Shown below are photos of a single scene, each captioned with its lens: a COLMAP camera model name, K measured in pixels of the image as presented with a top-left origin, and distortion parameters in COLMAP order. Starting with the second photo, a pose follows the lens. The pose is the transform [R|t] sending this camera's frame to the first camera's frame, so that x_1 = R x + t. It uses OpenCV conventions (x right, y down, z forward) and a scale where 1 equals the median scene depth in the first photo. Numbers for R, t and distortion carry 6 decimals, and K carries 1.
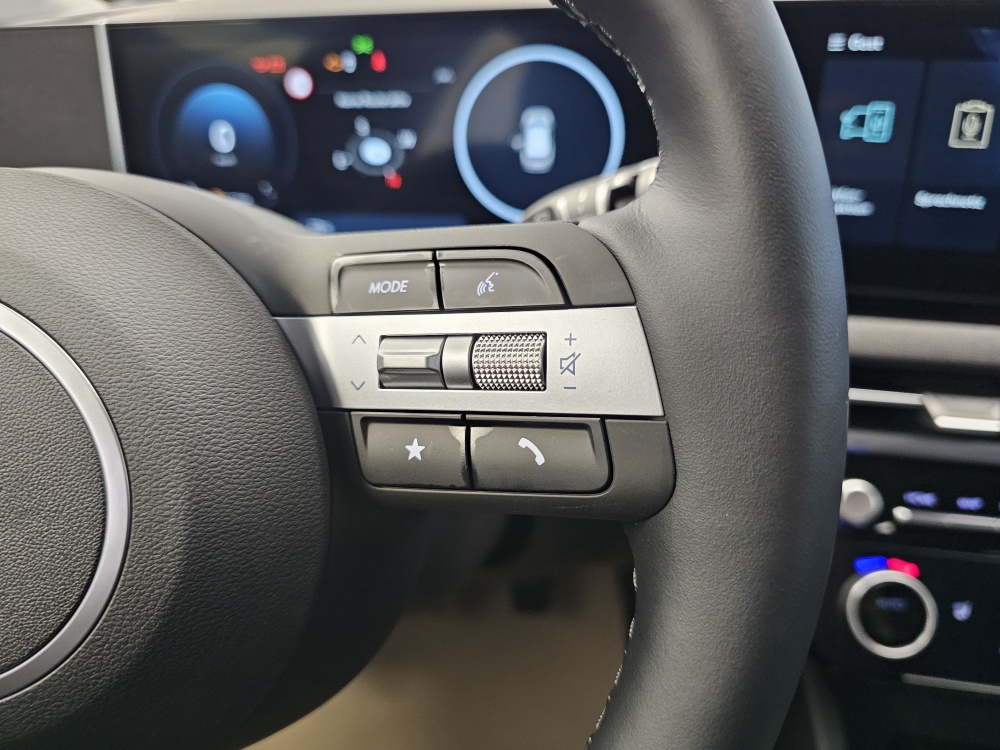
lens RADIAL K [[724.7, 0, 526.9], [0, 724.7, 385.1], [0, 0, 1]] dist [-0.040212, -0.002106]
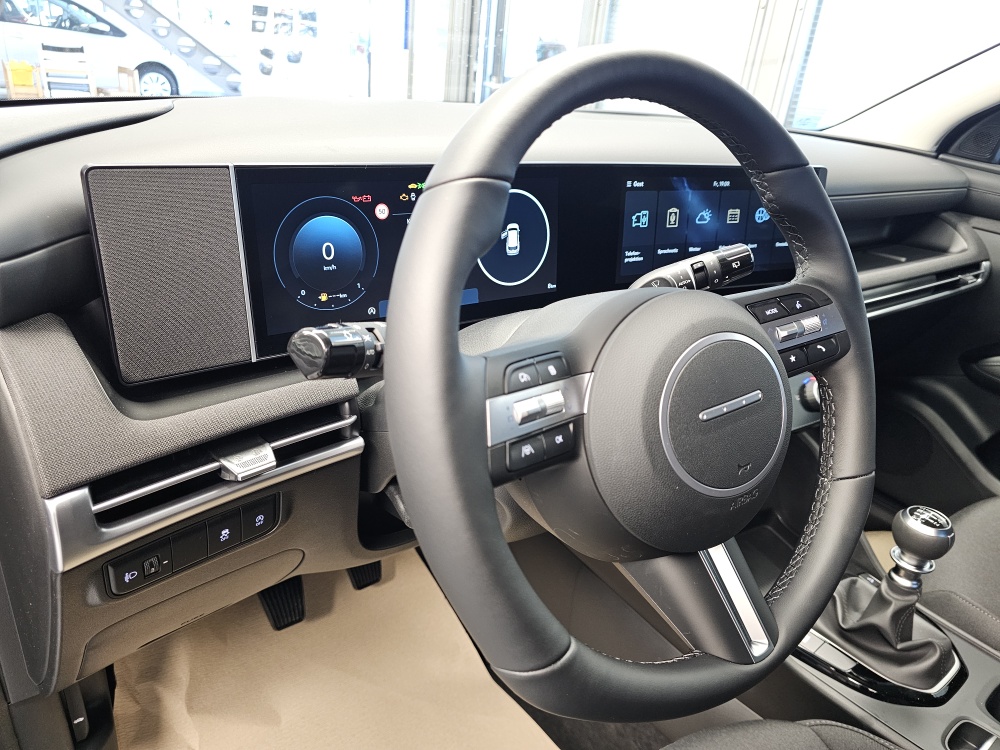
lens RADIAL K [[662.9, 0, 500.0], [0, 662.9, 375.0], [0, 0, 1]] dist [0.055673, -0.063193]
pose [[0.688569, -0.220370, 0.690876, -1.318411], [0.243215, 0.967706, 0.066268, -0.149128], [-0.683168, 0.122401, 0.719930, -0.105863]]
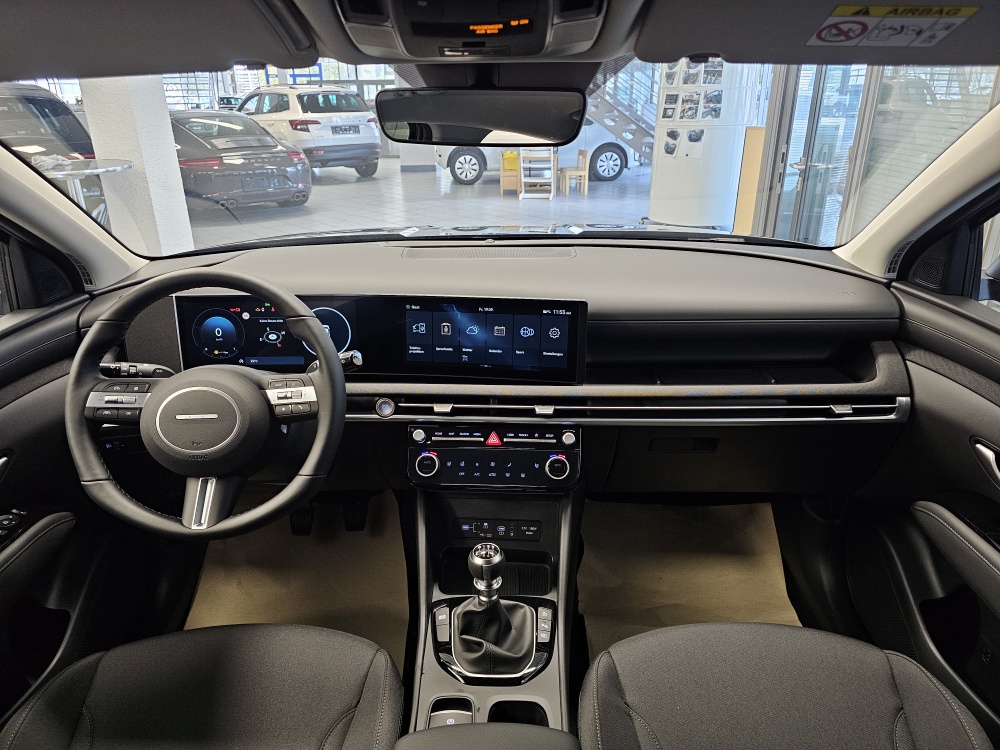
lens RADIAL K [[649.1, 0, 509.2], [0, 649.1, 376.5], [0, 0, 1]] dist [0.059969, -0.053995]
pose [[0.987598, -0.042895, 0.151032, 0.420464], [0.058171, 0.993462, -0.098230, 0.211136], [-0.145831, 0.105798, 0.983636, -2.197943]]
